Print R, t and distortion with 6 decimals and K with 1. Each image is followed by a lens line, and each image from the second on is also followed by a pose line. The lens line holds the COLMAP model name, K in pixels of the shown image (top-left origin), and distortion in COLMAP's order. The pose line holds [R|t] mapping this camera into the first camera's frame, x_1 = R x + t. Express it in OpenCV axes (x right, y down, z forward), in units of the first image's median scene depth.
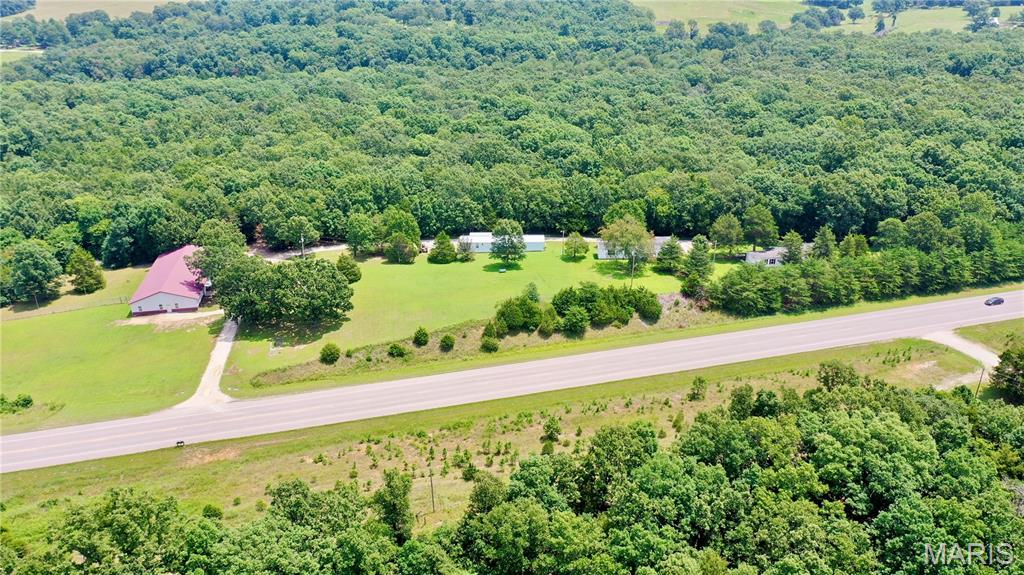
lens RADIAL K [[812.4, 0, 508.8], [0, 812.4, 288.3], [0, 0, 1]] dist [-0.009082, 0.009112]
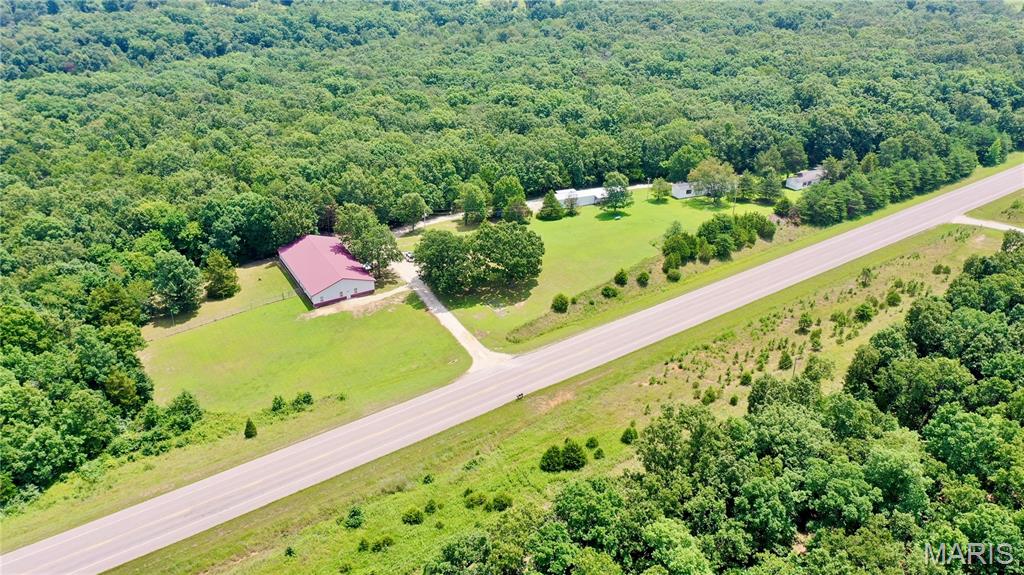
lens RADIAL K [[812.4, 0, 513.6], [0, 812.4, 286.6], [0, 0, 1]] dist [-0.009082, 0.009112]
pose [[0.928859, -0.153937, 0.336935, -0.569761], [0.145316, 0.988079, 0.050821, -0.006193], [-0.340742, 0.001756, 0.940155, -0.009363]]
